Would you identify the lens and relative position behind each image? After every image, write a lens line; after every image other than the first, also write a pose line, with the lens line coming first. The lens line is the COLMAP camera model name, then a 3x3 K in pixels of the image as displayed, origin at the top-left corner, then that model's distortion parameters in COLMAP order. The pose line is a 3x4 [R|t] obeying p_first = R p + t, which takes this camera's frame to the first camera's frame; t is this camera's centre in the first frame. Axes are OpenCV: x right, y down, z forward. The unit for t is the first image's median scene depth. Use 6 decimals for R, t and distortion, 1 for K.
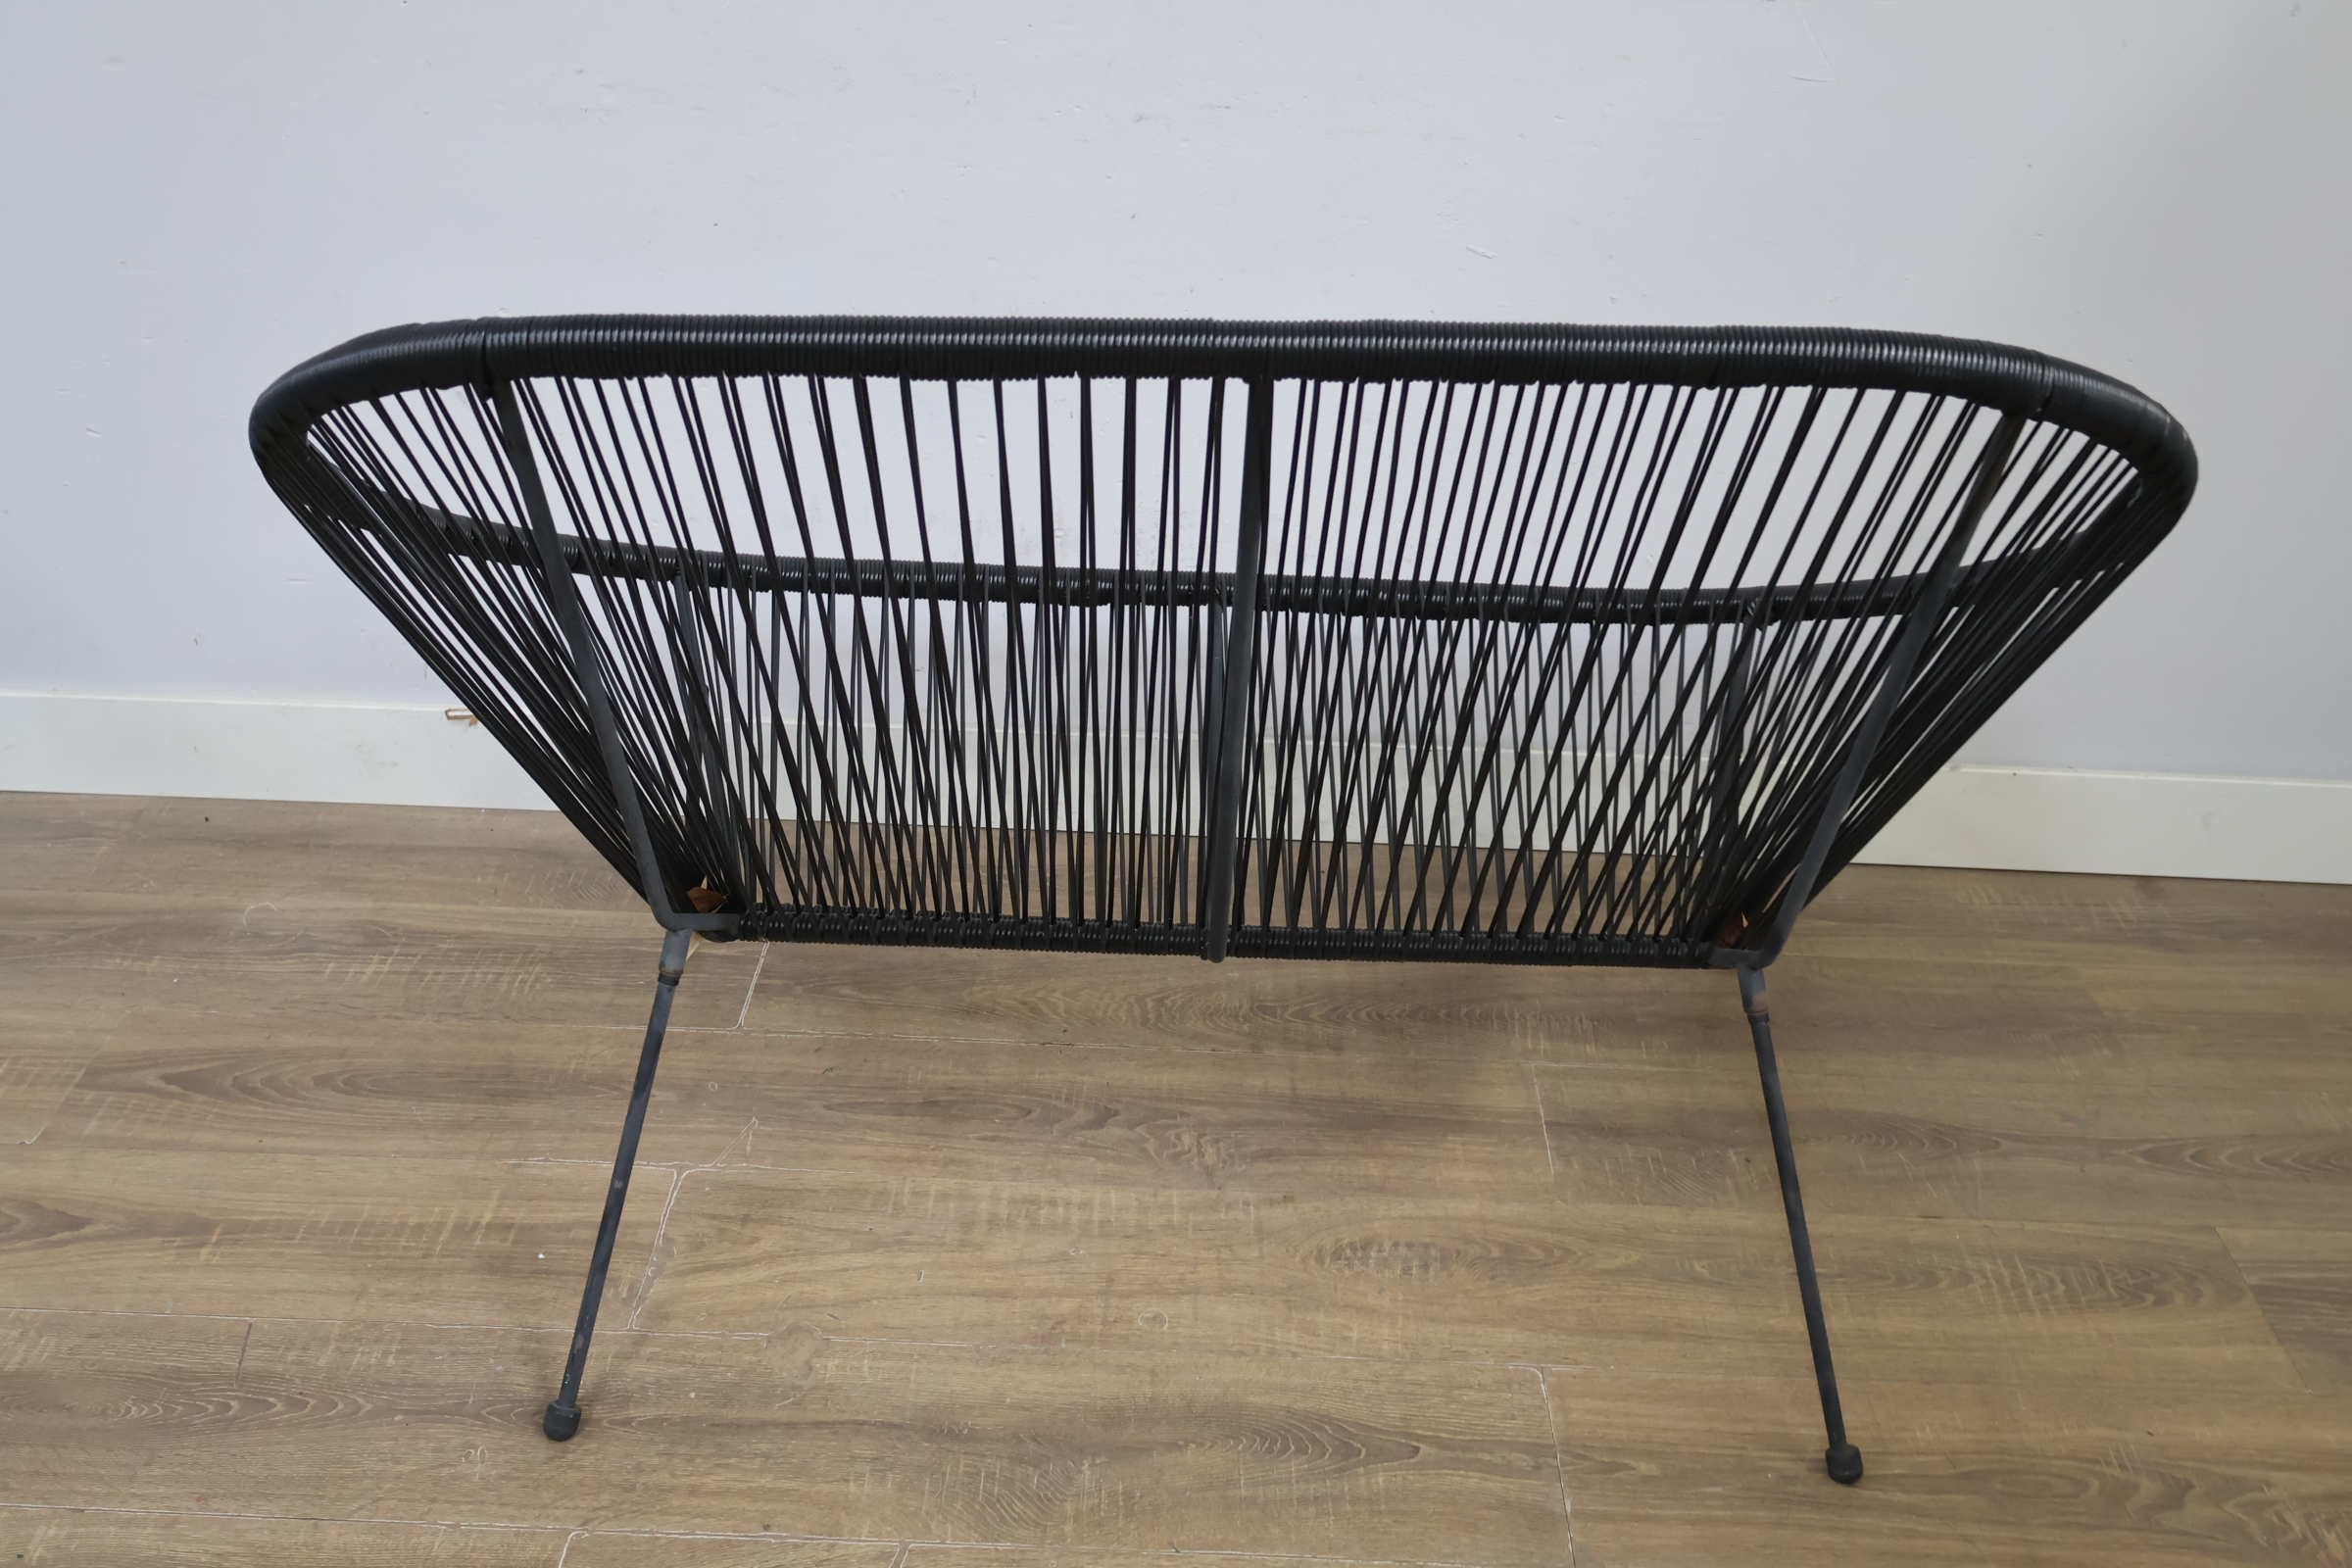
lens RADIAL K [[2293.8, 0, 1162.7], [0, 2293.8, 784.2], [0, 0, 1]] dist [-0.011554, 0.000000]
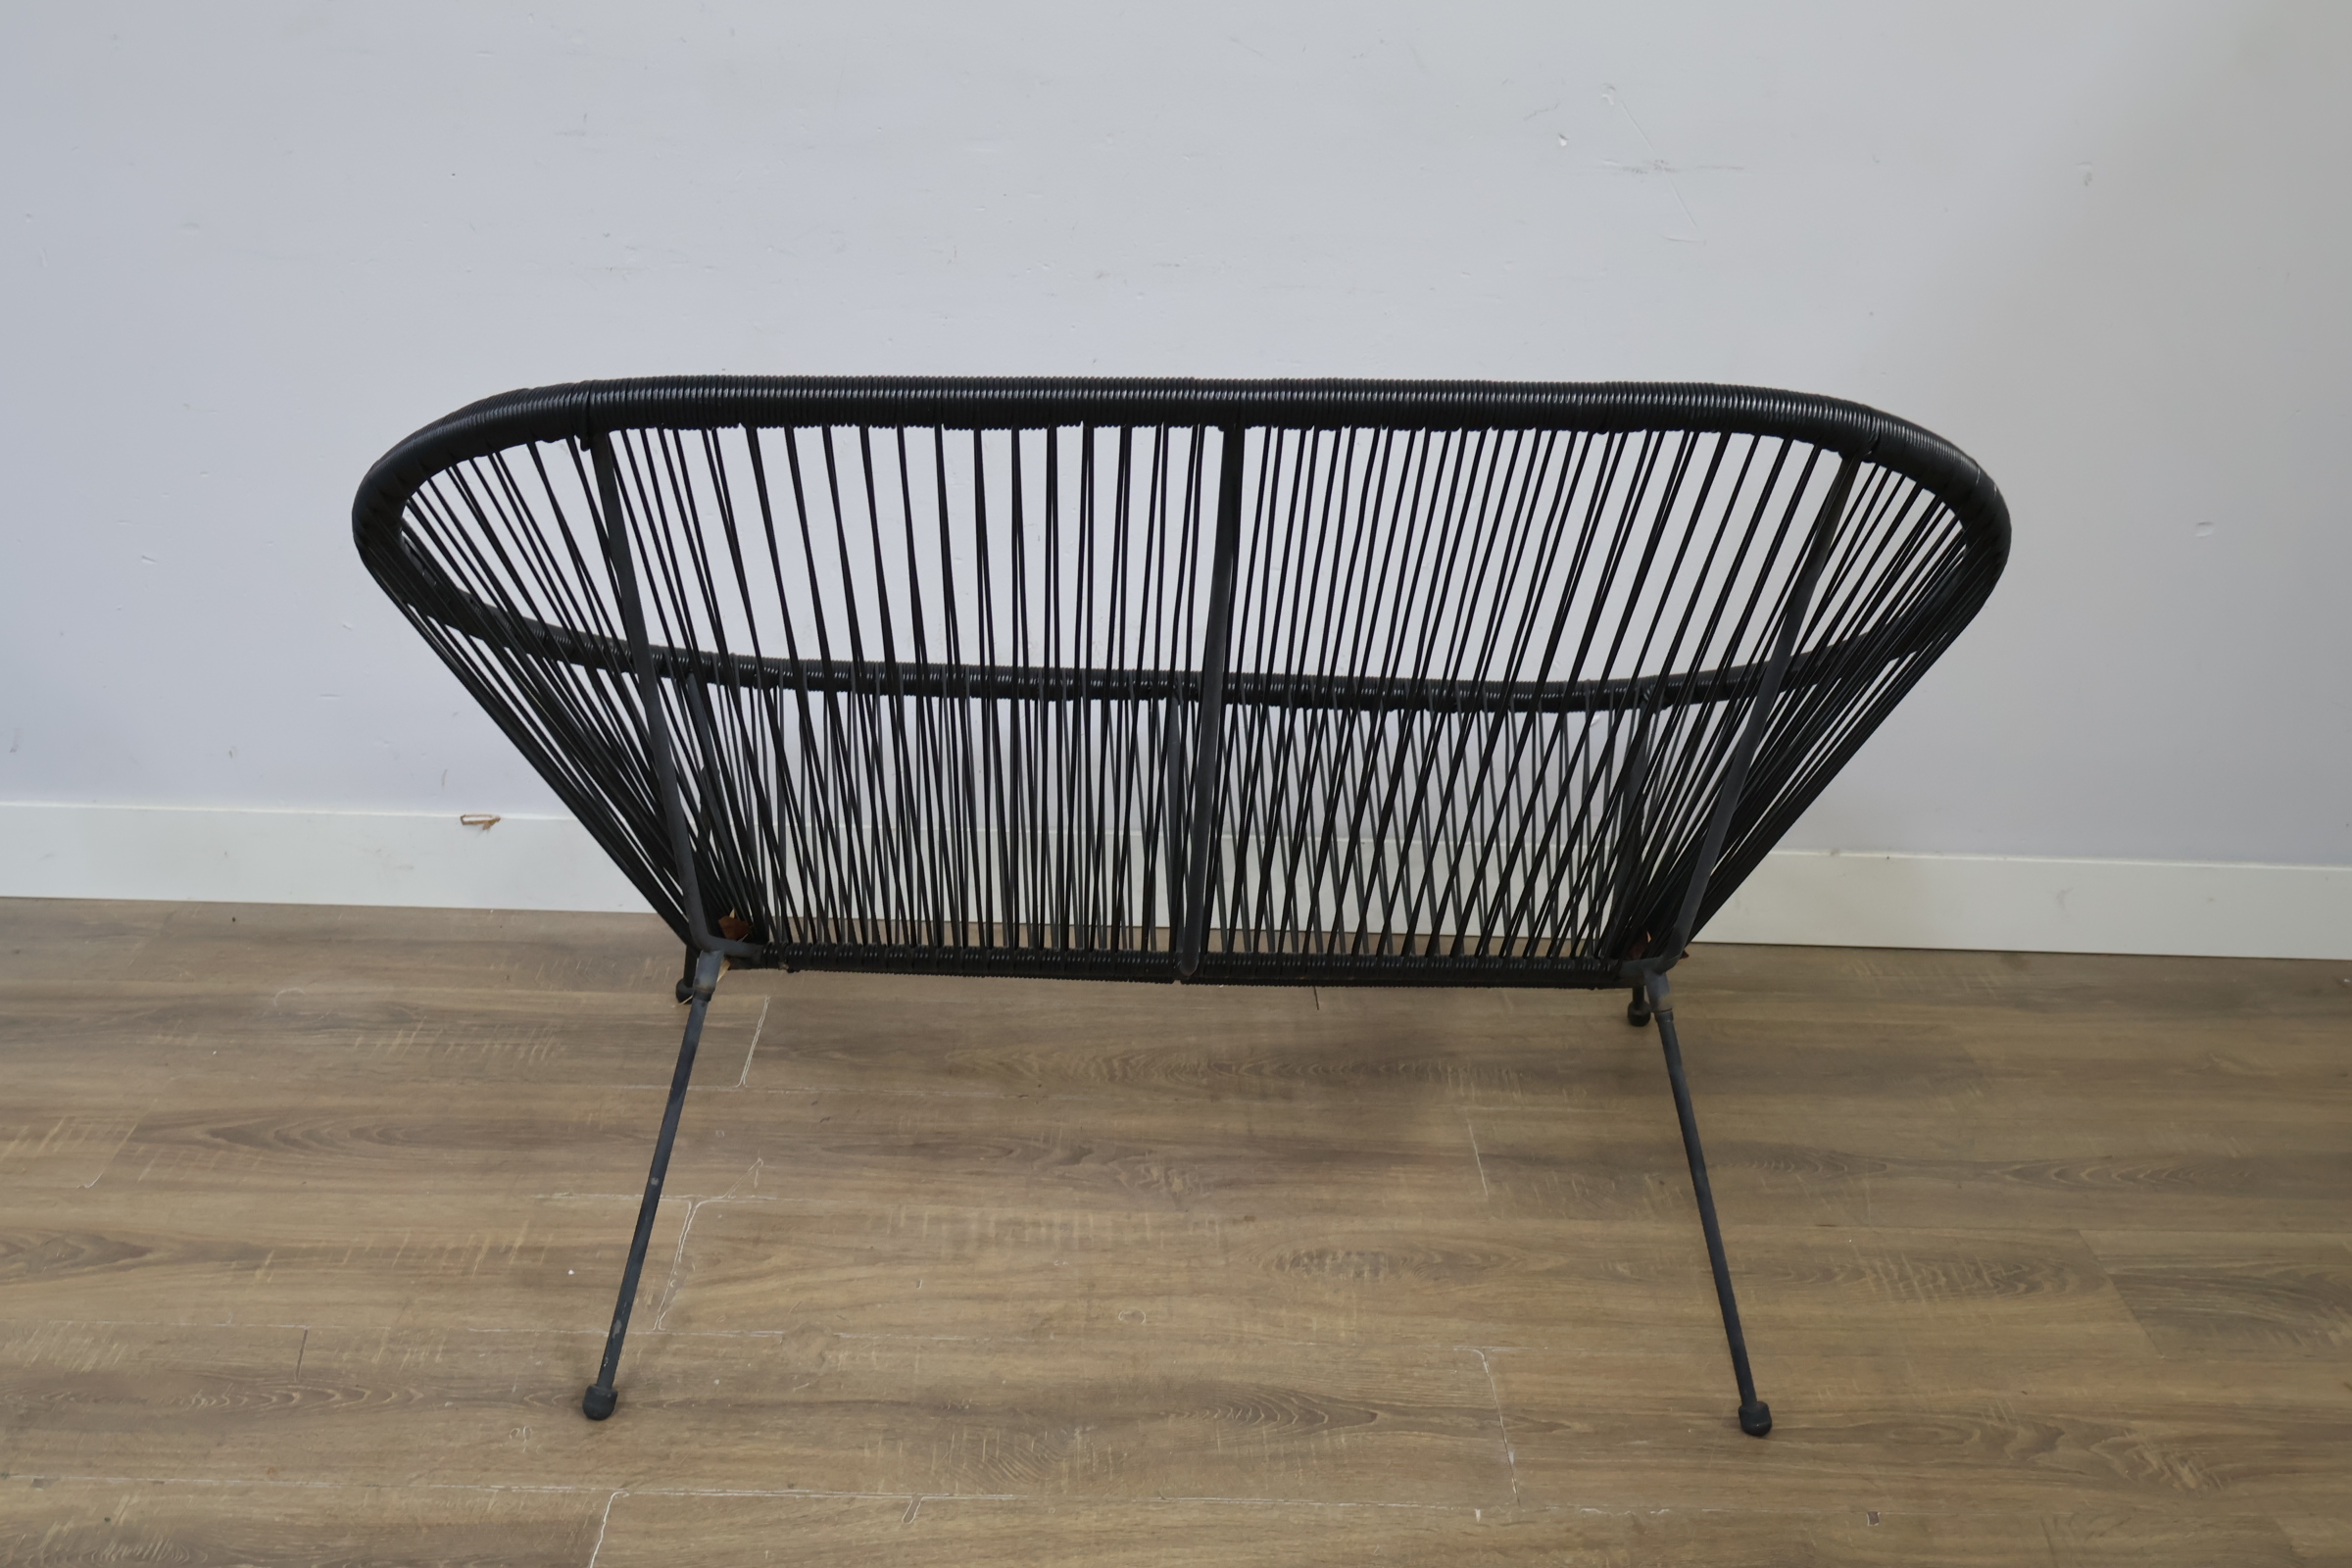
lens RADIAL K [[2293.8, 0, 1163.0], [0, 2293.8, 771.0], [0, 0, 1]] dist [-0.011554, 0.000000]
pose [[0.999182, -0.009514, 0.039302, -0.030016], [0.013795, 0.993821, -0.110131, 0.093963], [-0.038011, 0.110583, 0.993140, -0.125507]]
